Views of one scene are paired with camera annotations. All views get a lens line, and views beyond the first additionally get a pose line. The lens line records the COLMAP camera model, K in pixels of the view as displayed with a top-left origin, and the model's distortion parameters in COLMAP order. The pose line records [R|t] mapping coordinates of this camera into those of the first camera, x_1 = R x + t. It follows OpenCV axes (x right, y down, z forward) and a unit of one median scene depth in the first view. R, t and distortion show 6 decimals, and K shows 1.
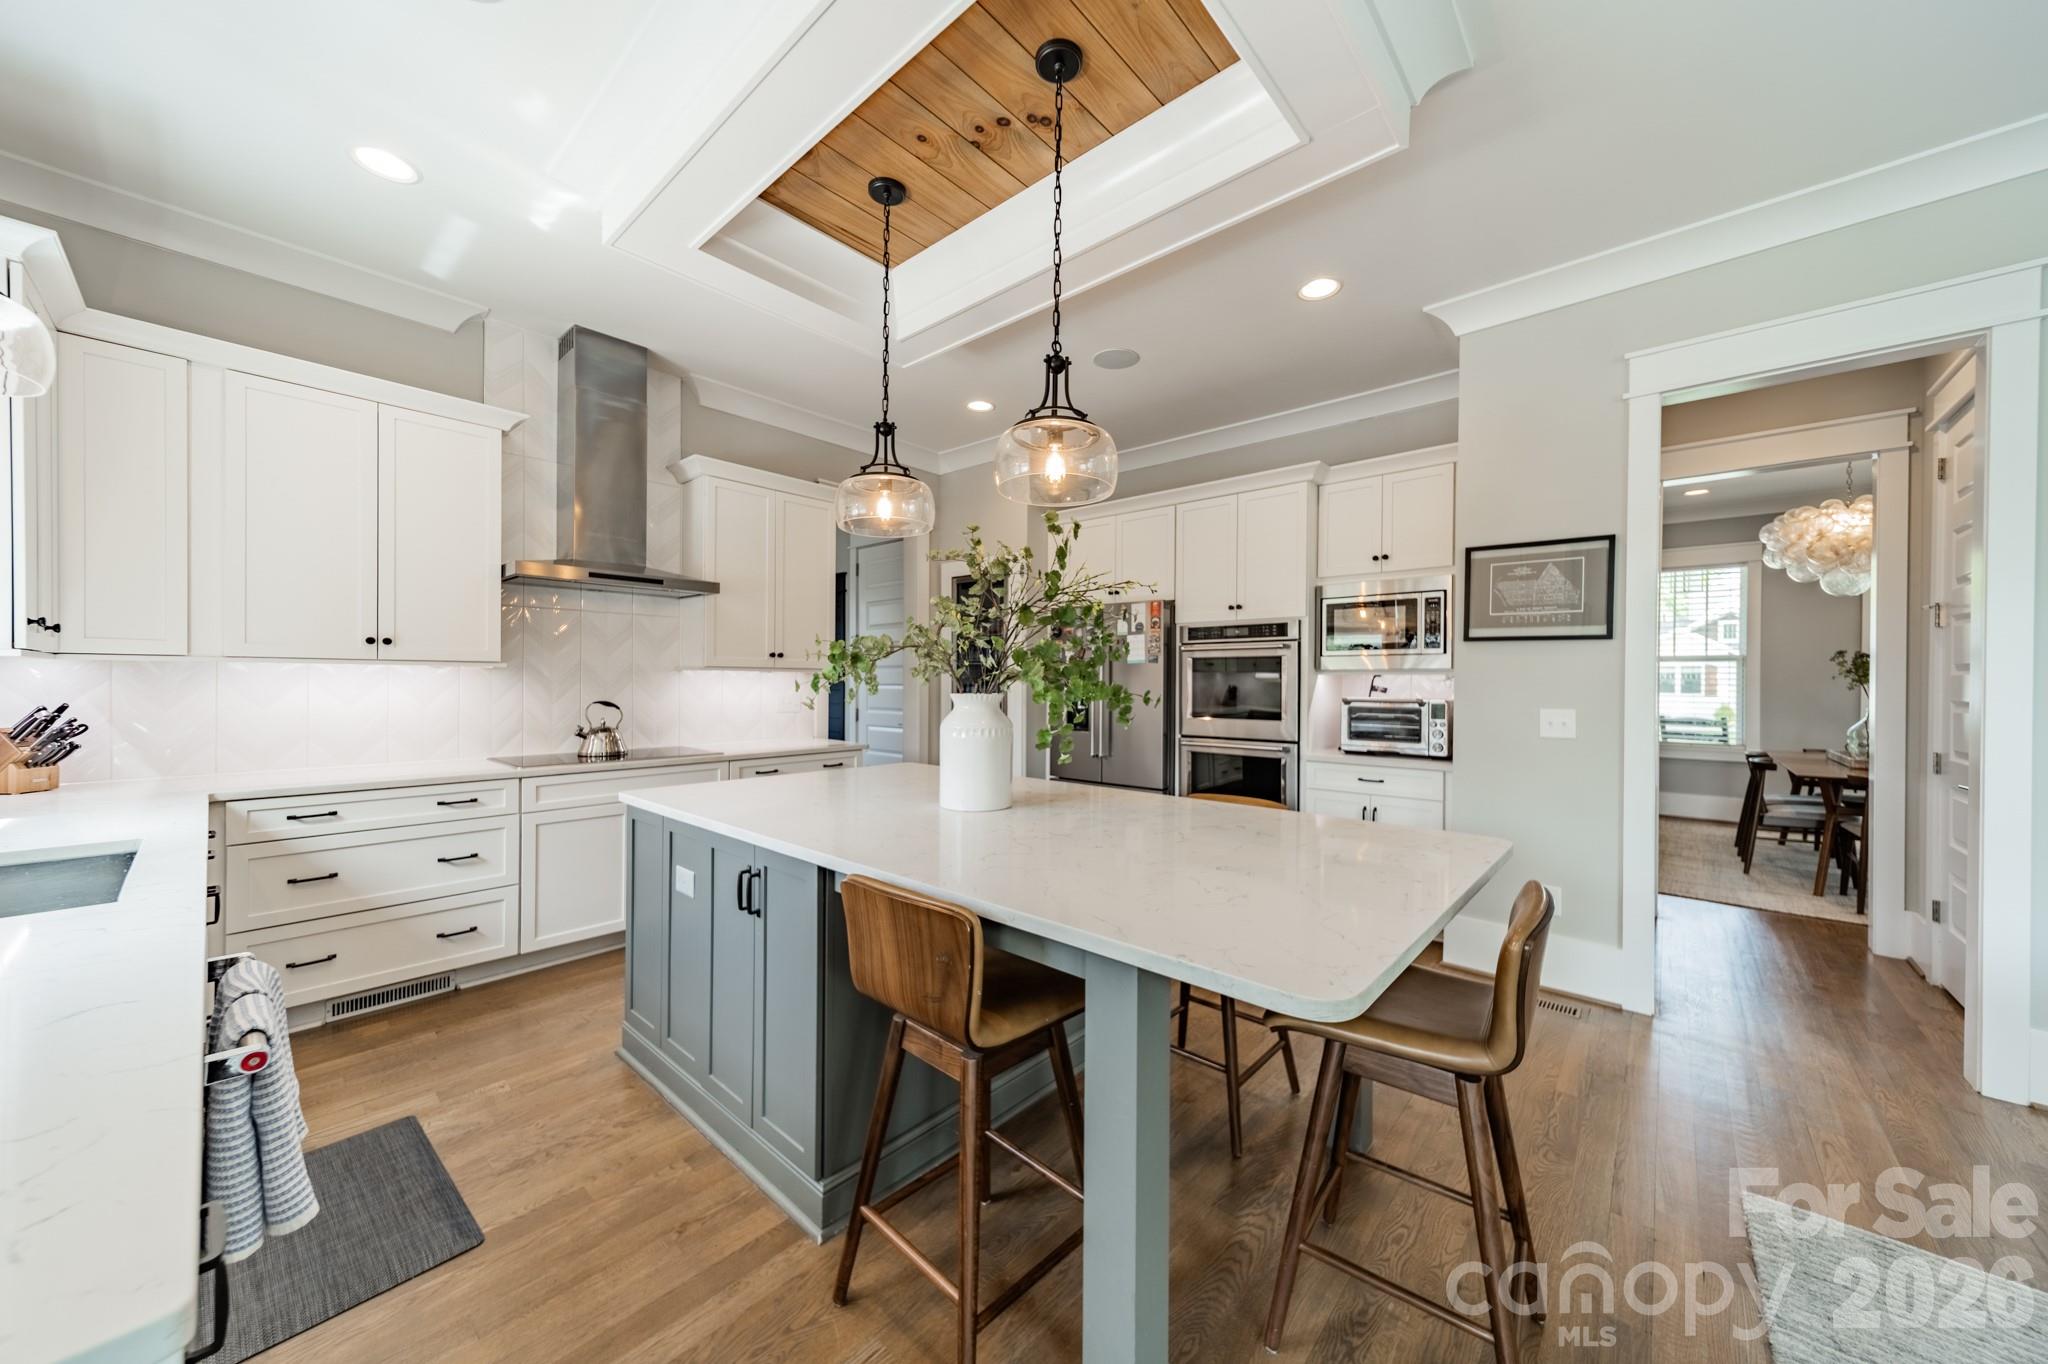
lens RADIAL K [[718.6, 0, 1024.0], [0, 718.6, 682.0], [0, 0, 1]] dist [-0.000509, 0.000001]
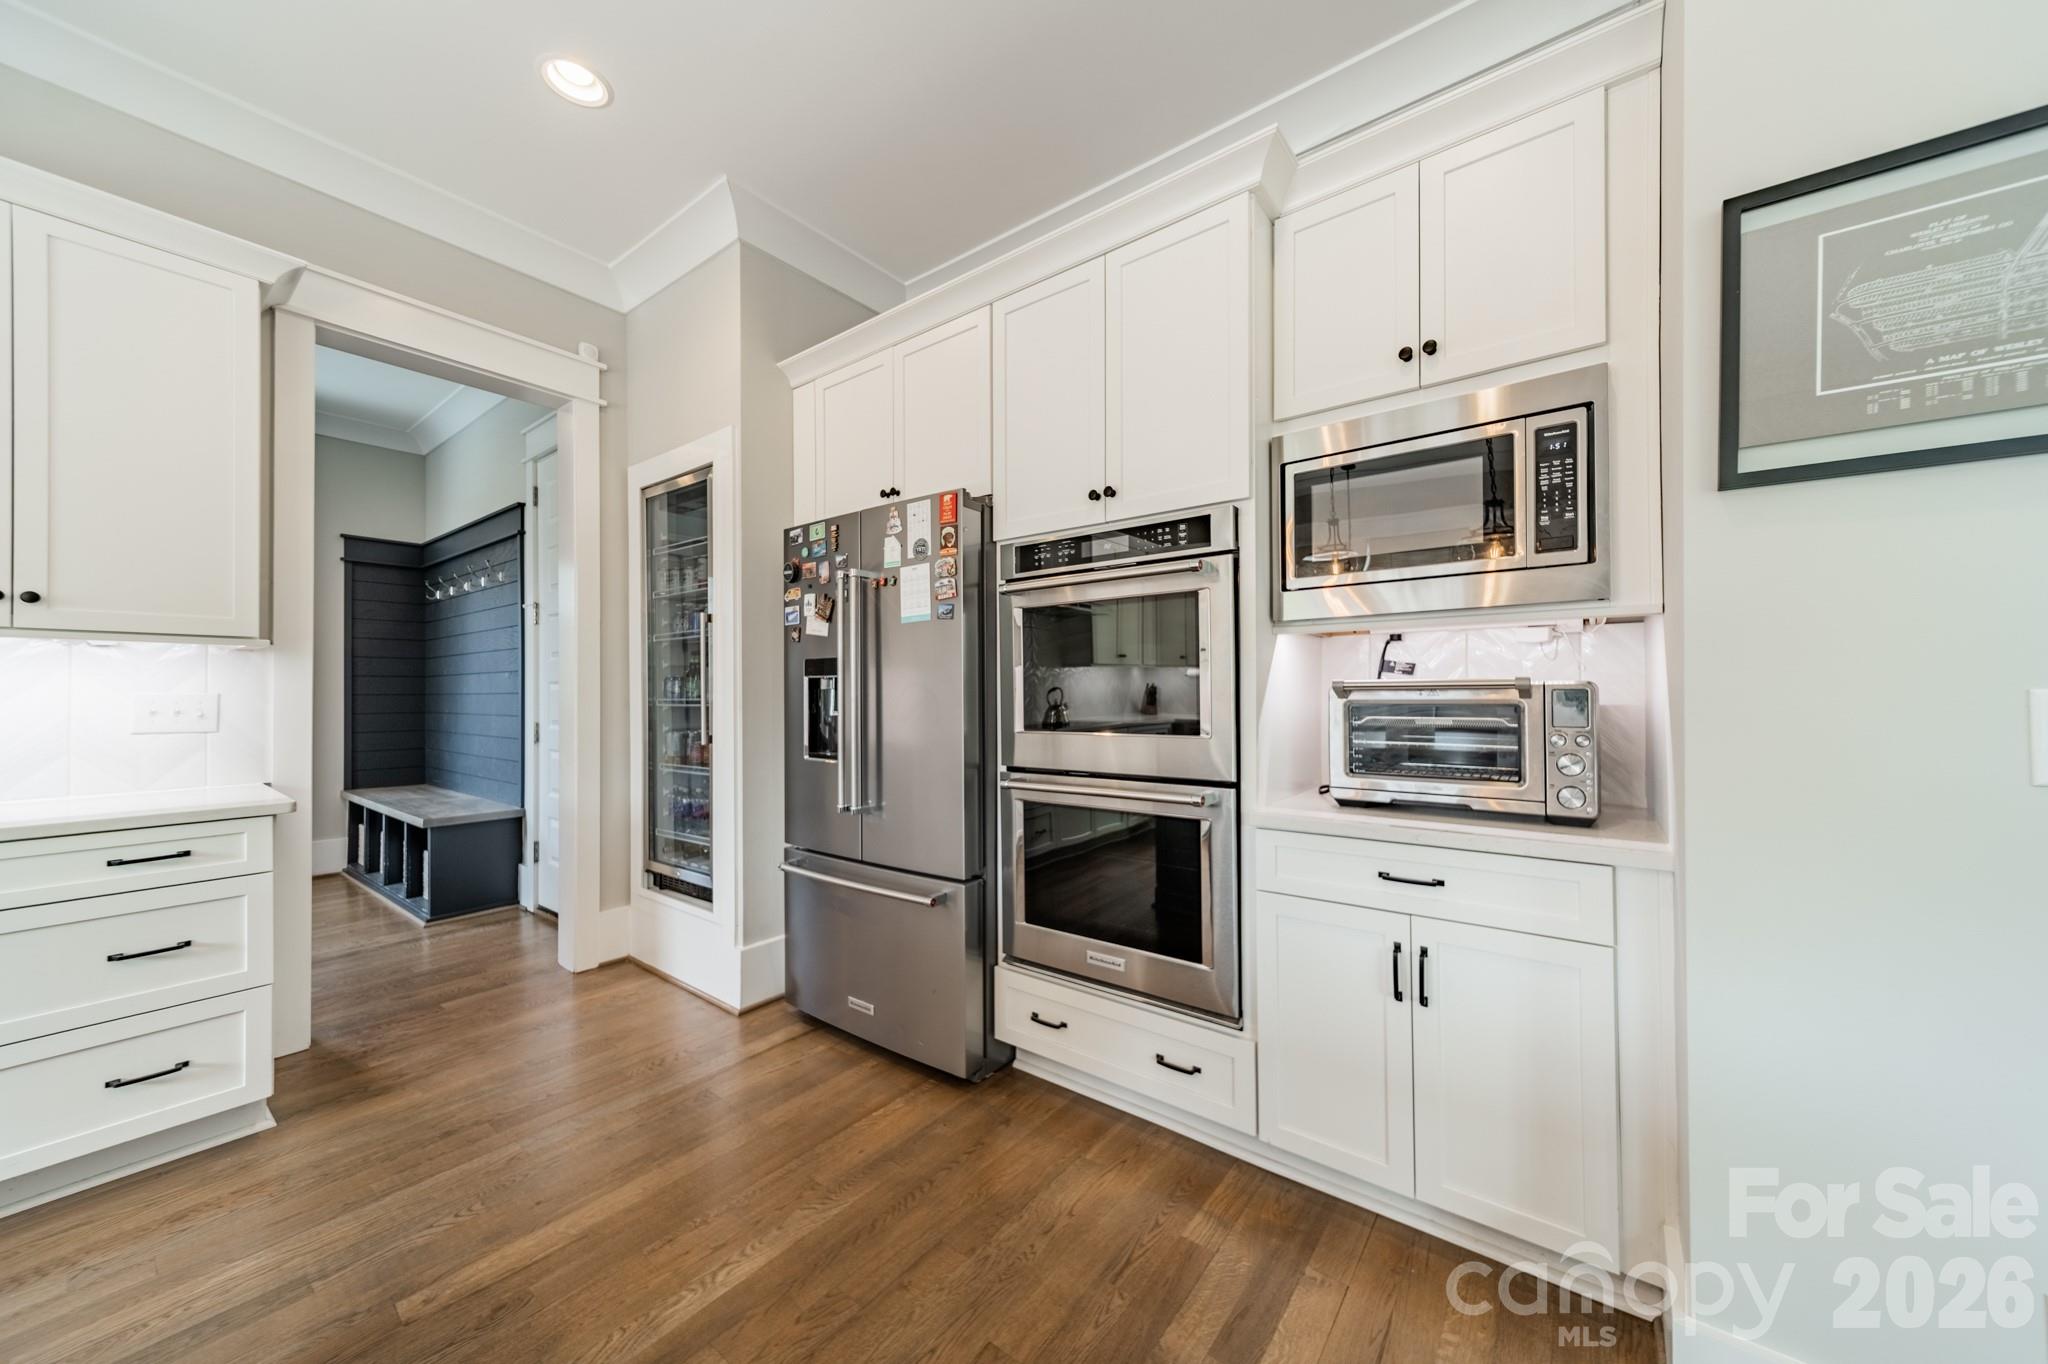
lens RADIAL K [[723.9, 0, 1028.5], [0, 723.9, 689.3], [0, 0, 1]] dist [0.001182, 0.000175]
pose [[0.996833, -0.010373, 0.078843, 0.216967], [0.011047, 0.999906, -0.008113, 0.027738], [-0.078752, 0.008959, 0.996854, 0.559918]]
